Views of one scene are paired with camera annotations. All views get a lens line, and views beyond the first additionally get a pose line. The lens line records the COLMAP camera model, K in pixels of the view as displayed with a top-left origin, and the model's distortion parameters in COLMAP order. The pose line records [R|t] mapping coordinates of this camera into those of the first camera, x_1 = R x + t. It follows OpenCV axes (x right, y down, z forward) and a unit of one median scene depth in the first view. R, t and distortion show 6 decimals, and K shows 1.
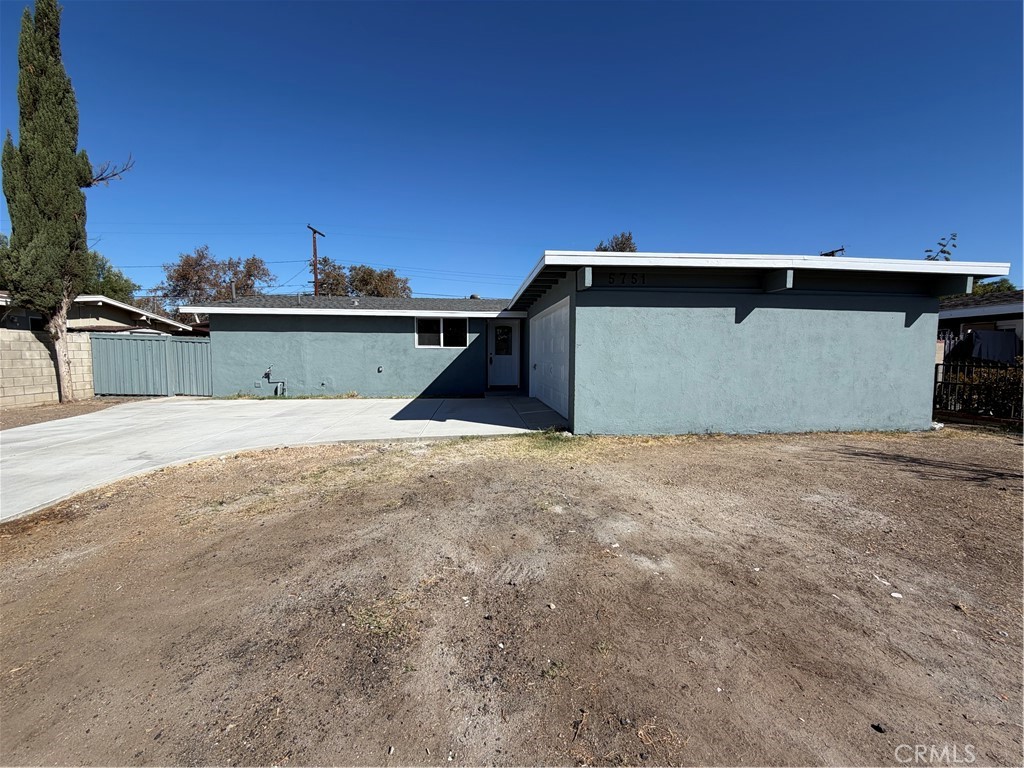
lens RADIAL K [[405.2, 0, 514.1], [0, 405.2, 381.3], [0, 0, 1]] dist [-0.002316, 0.000007]
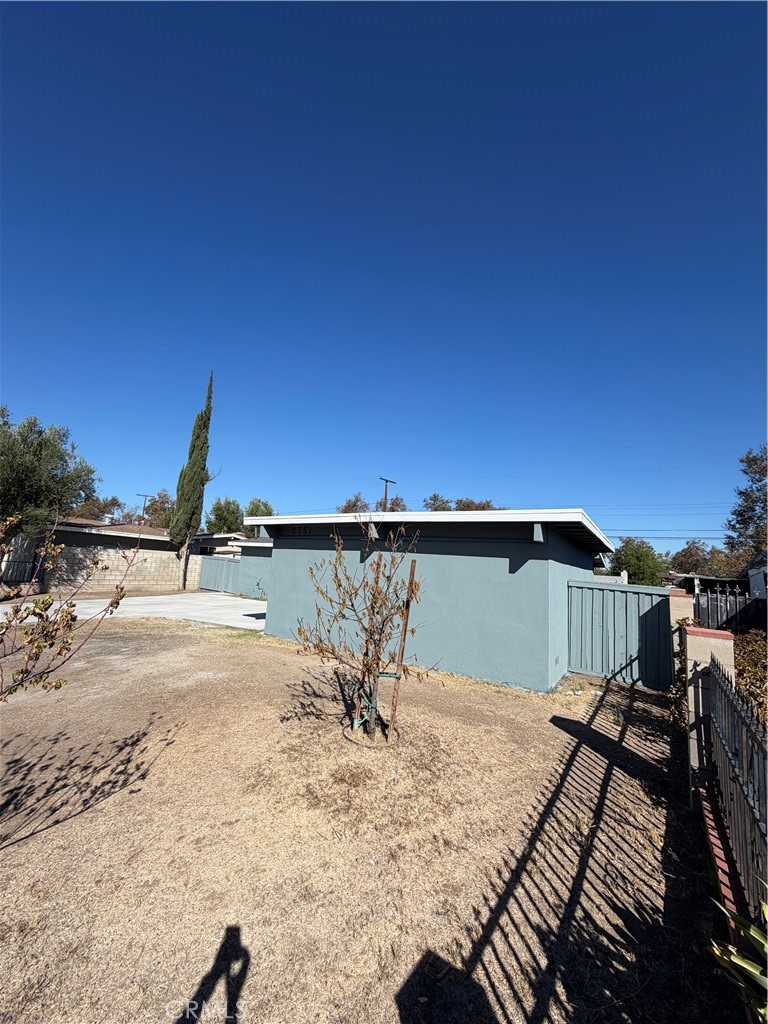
lens RADIAL K [[405.2, 0, 384.0], [0, 405.2, 512.0], [0, 0, 1]] dist [-0.002316, 0.000007]
pose [[0.791888, -0.023568, -0.610212, 0.752677], [-0.116547, 0.975055, -0.188905, -0.054235], [0.599442, 0.220710, 0.769387, 0.001849]]
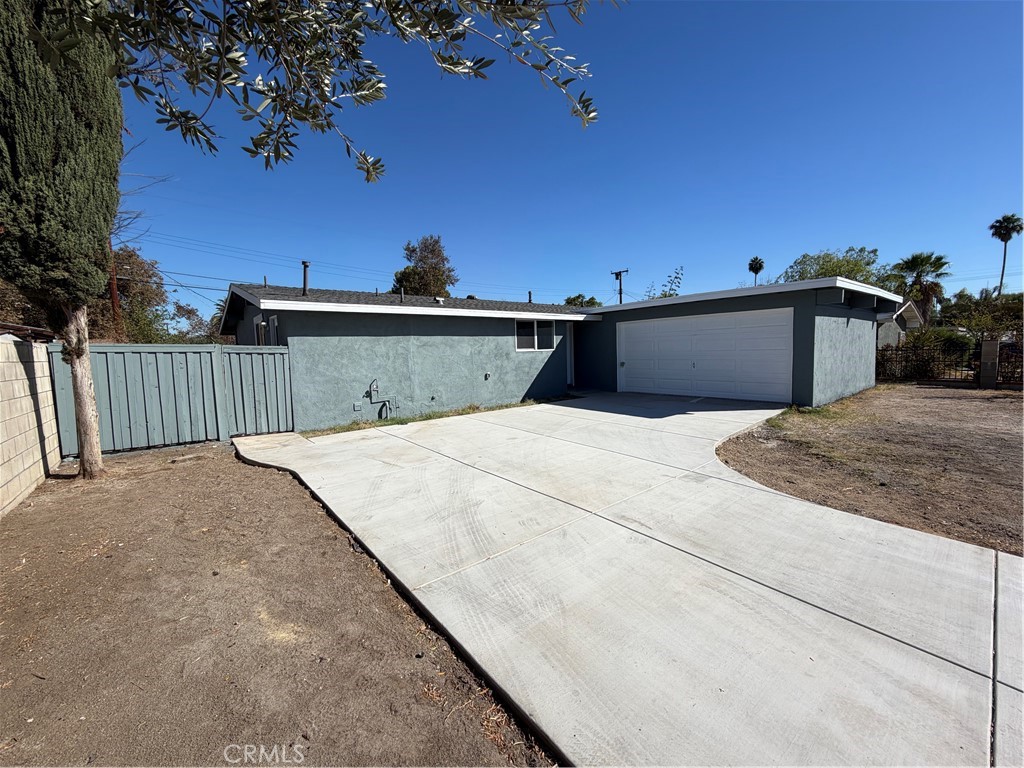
lens RADIAL K [[405.2, 0, 514.1], [0, 405.2, 381.3], [0, 0, 1]] dist [-0.002316, 0.000007]
pose [[0.834500, -0.072622, 0.546202, -0.793158], [0.072599, 0.997126, 0.021657, -0.034441], [-0.546205, 0.021581, 0.837374, 0.212254]]
